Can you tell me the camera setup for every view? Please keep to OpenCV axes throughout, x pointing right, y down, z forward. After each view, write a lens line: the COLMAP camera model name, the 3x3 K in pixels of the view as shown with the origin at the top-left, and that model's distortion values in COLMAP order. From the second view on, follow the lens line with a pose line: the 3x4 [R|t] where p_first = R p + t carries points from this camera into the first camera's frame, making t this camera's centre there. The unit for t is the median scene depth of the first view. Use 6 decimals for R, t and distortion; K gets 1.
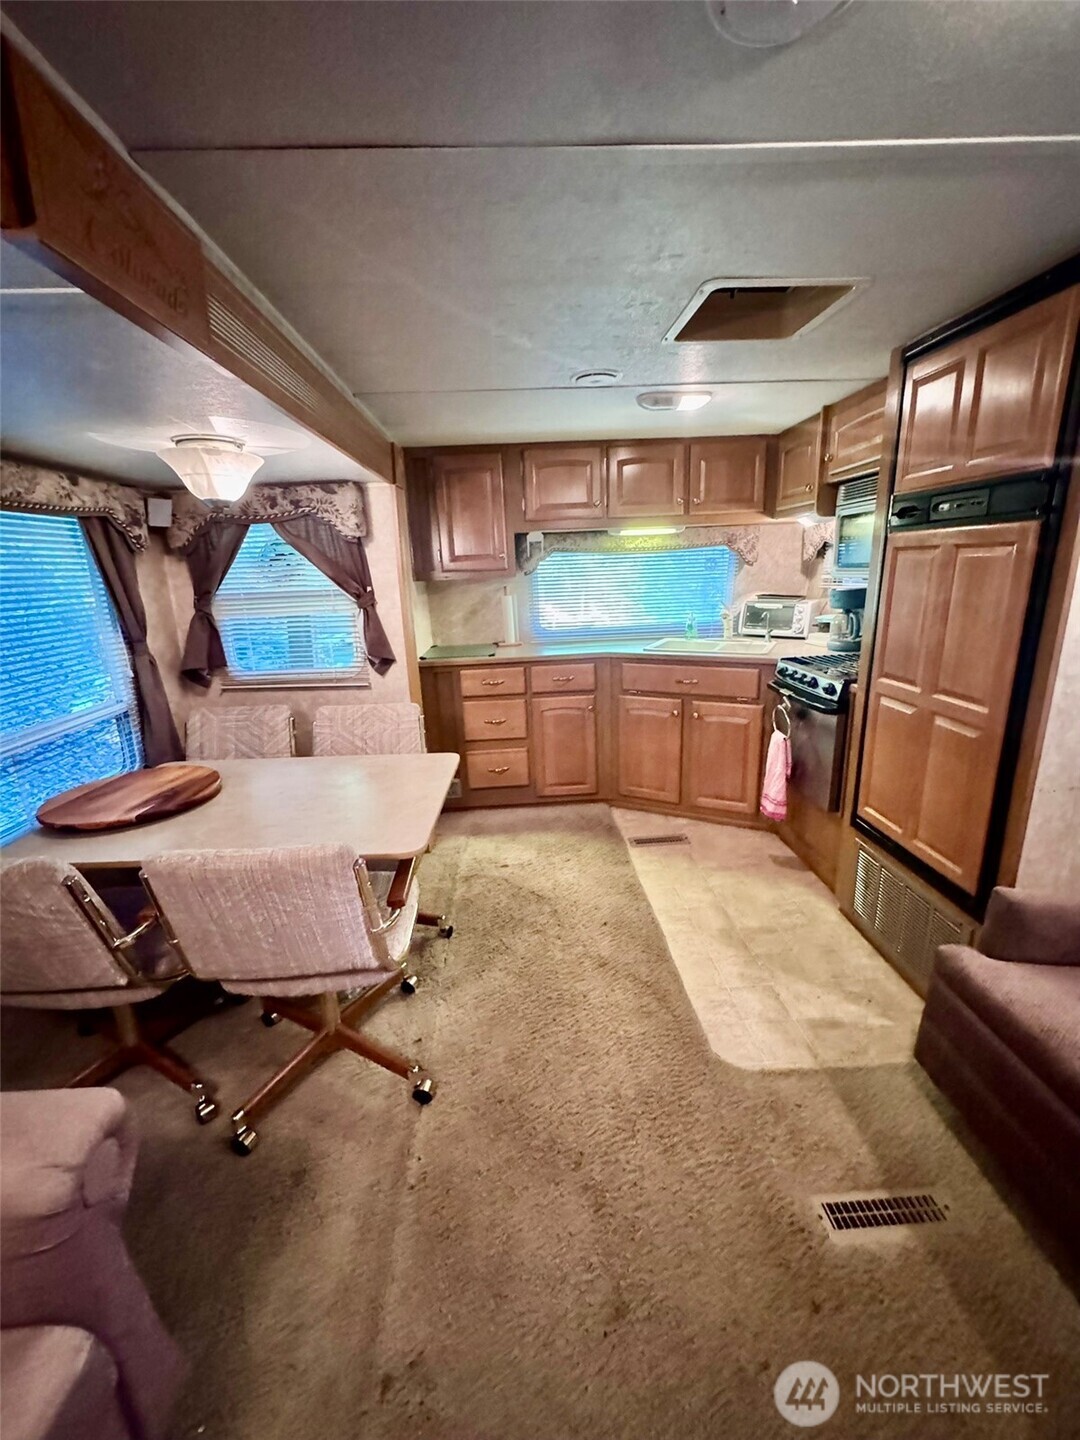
lens RADIAL K [[575.7, 0, 539.0], [0, 575.7, 720.0], [0, 0, 1]] dist [0.000304, -0.000472]
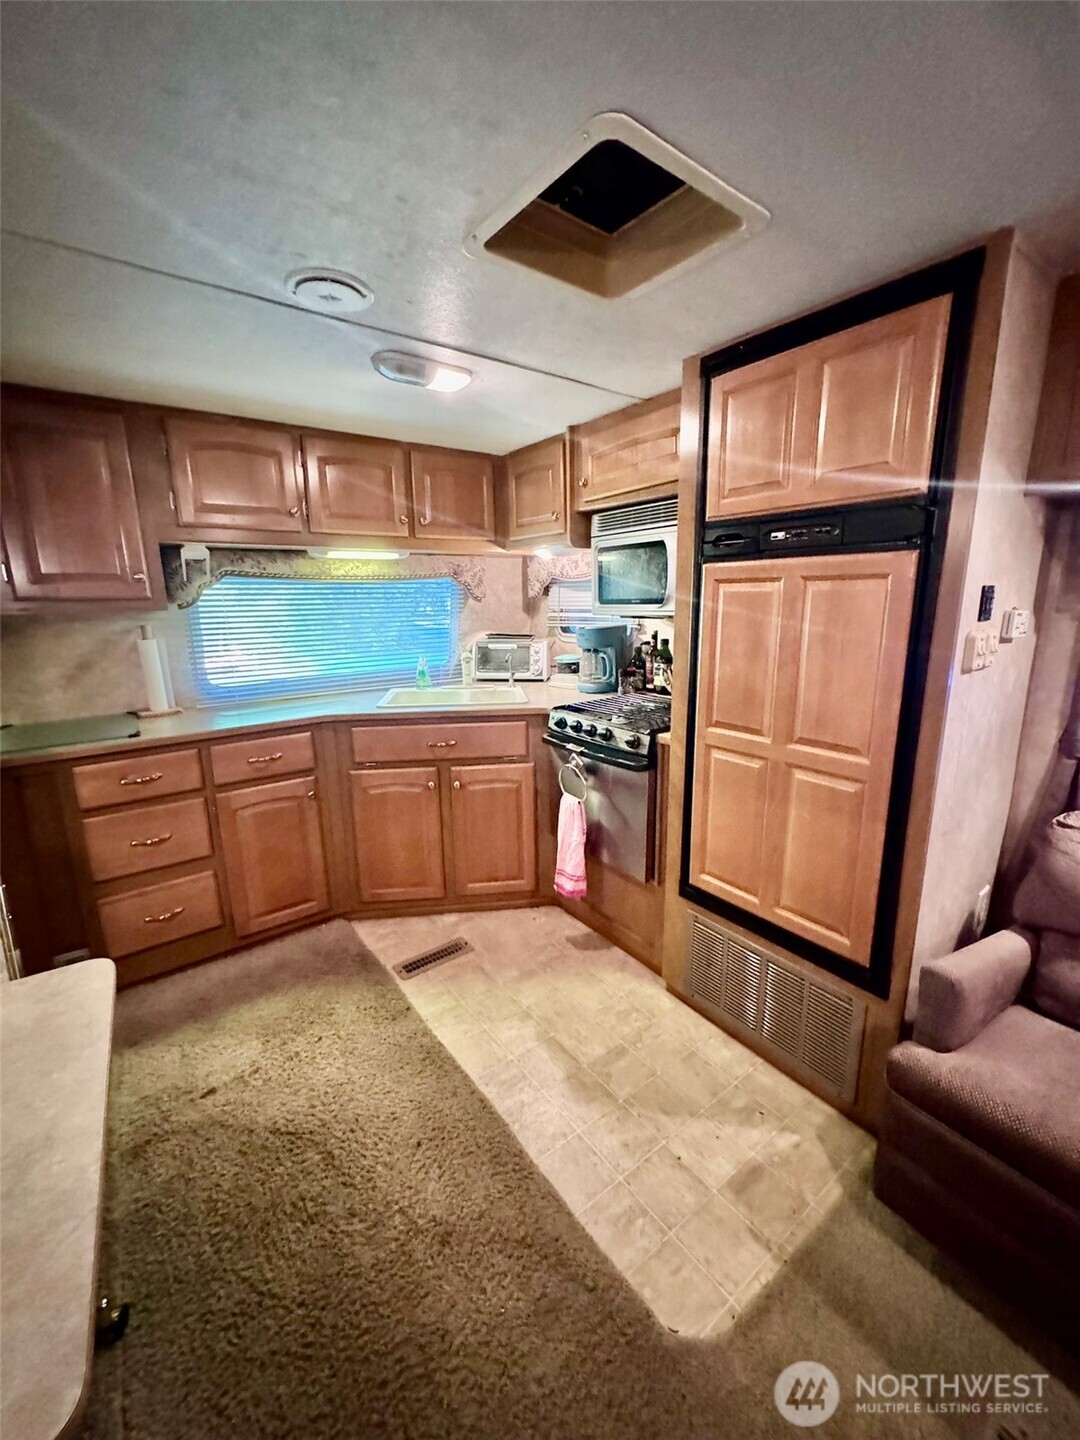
lens RADIAL K [[575.7, 0, 539.0], [0, 575.7, 718.1], [0, 0, 1]] dist [0.000304, -0.000472]
pose [[0.830615, -0.091068, 0.549350, -0.064908], [0.128848, 0.991195, -0.030502, -0.062616], [-0.541735, 0.096118, 0.835036, 0.274091]]
